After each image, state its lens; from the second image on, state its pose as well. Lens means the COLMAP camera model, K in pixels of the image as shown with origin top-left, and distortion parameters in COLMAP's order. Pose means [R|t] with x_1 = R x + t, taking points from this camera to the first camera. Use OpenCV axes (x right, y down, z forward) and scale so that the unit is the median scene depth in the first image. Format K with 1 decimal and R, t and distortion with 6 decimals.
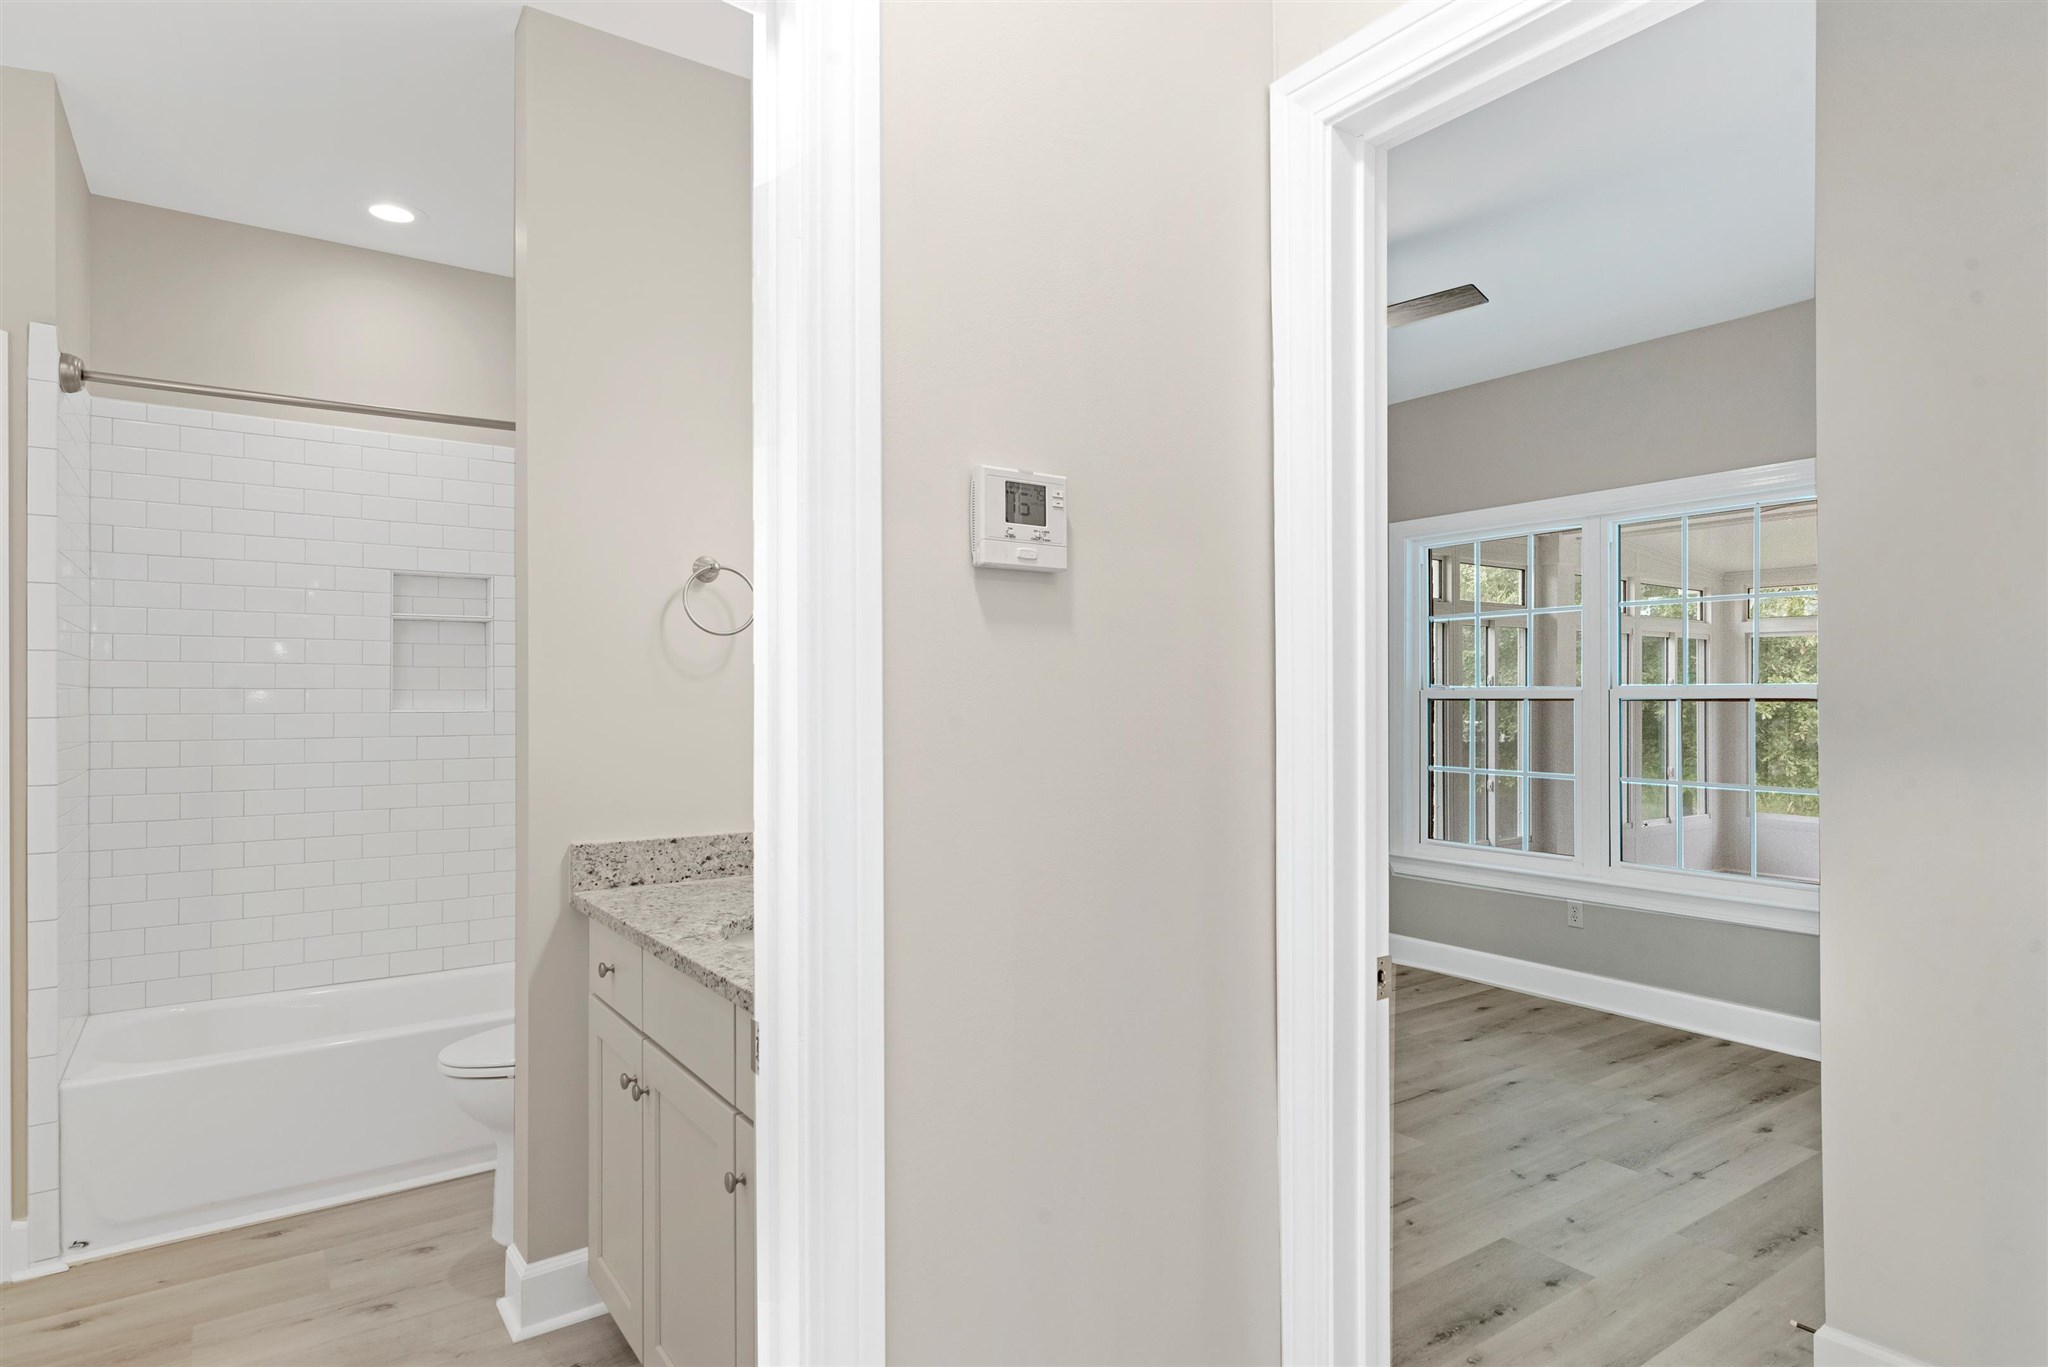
lens RADIAL K [[1127.5, 0, 1035.1], [0, 1127.5, 694.9], [0, 0, 1]] dist [-0.008694, -0.001475]
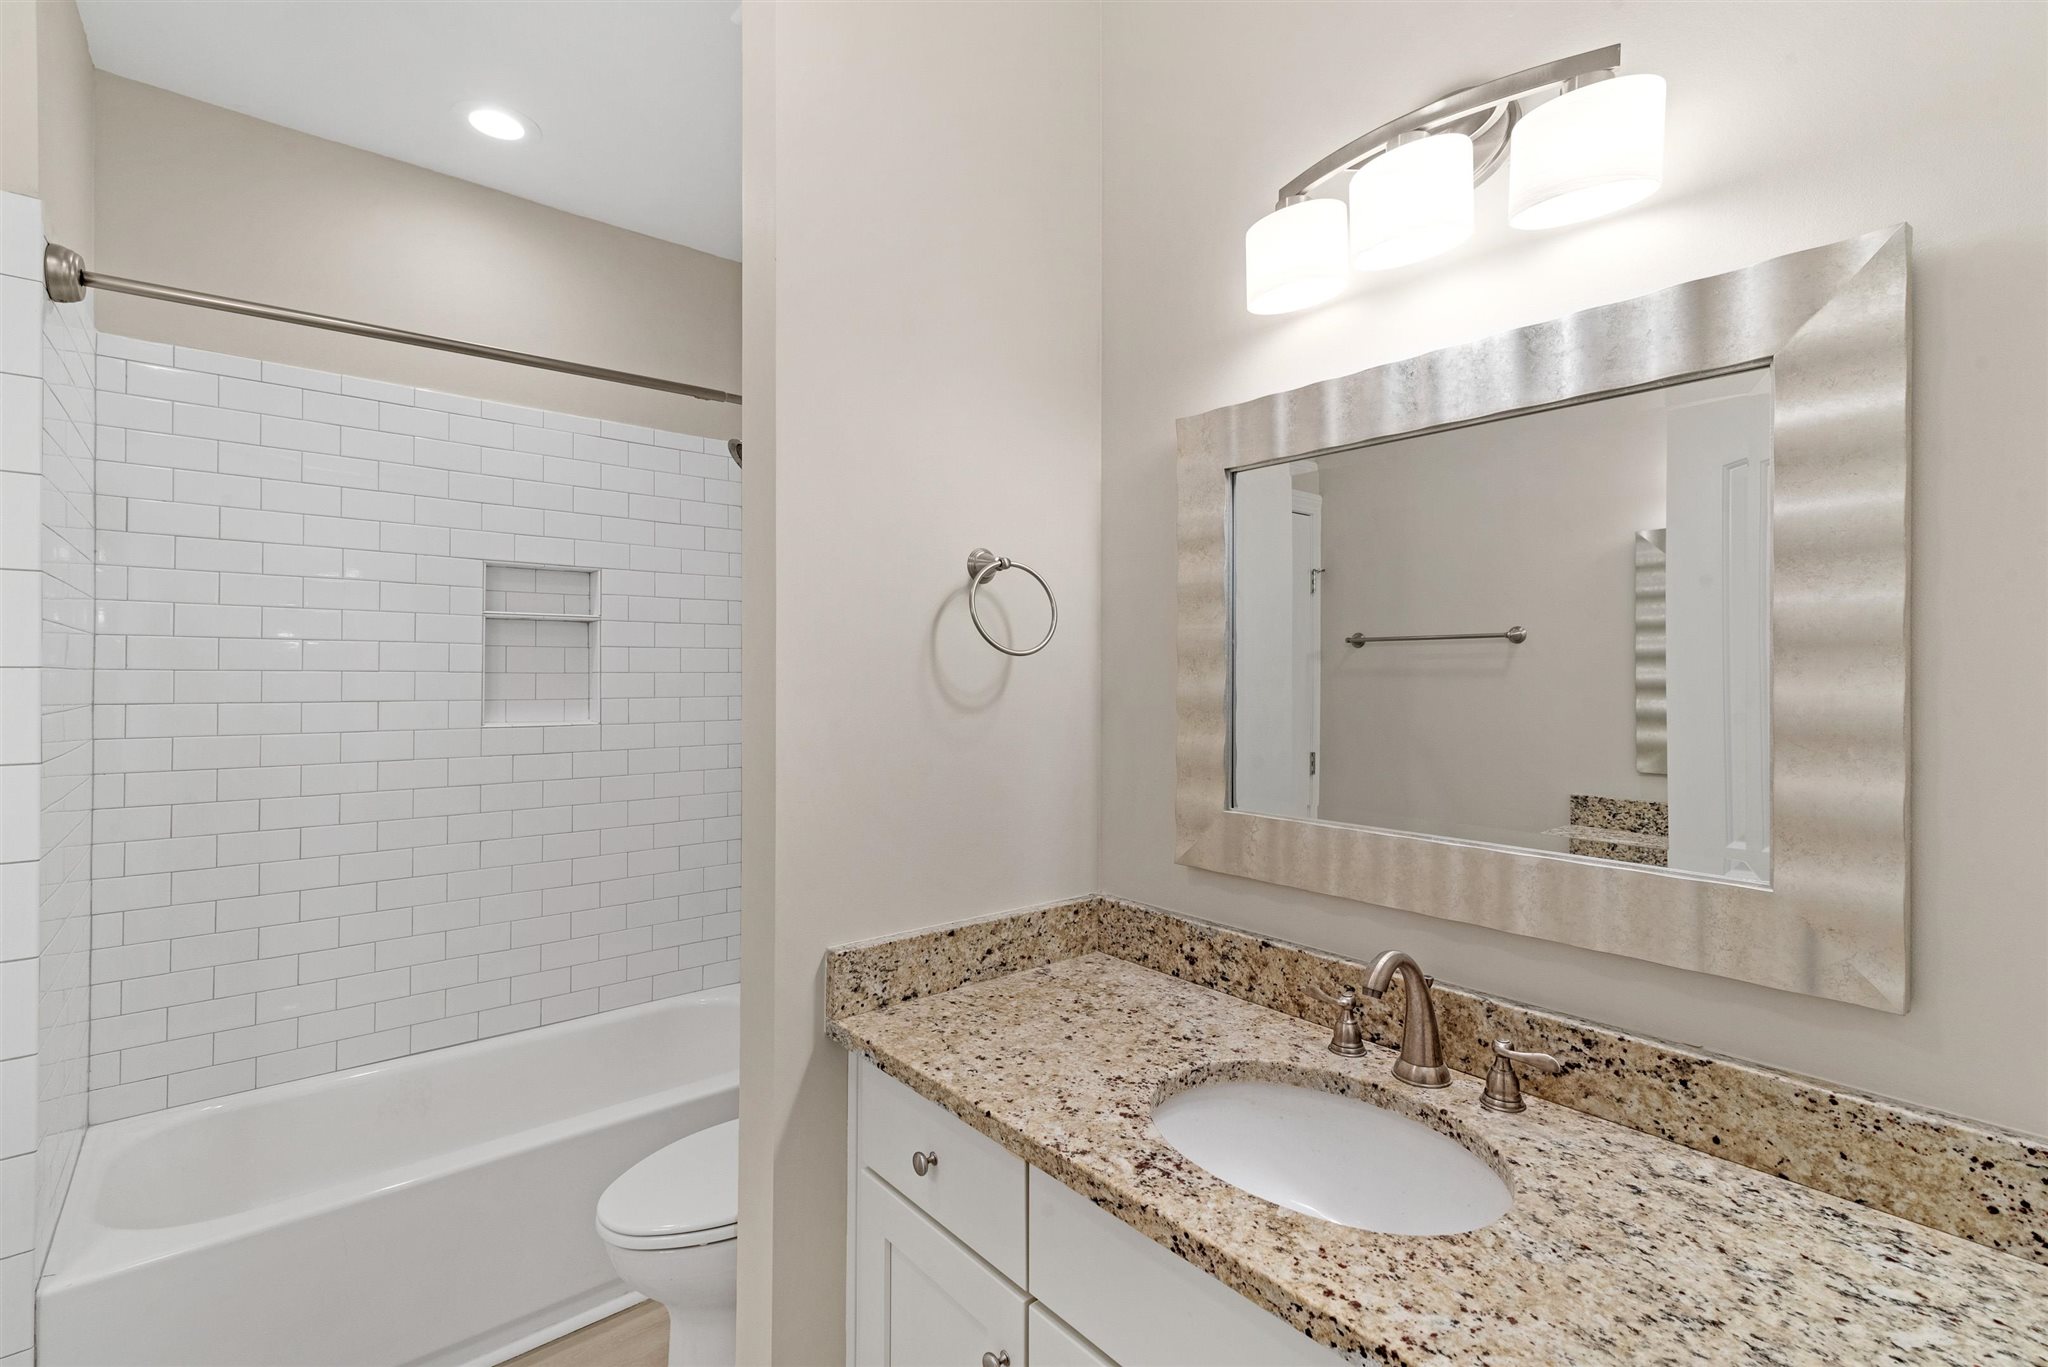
lens RADIAL K [[945.4, 0, 1018.4], [0, 945.4, 672.2], [0, 0, 1]] dist [0.008461, 0.000963]
pose [[0.997918, 0.004134, 0.064368, -0.278650], [-0.003976, 0.999989, -0.002581, -0.033935], [-0.064378, 0.002320, 0.997923, 0.335737]]
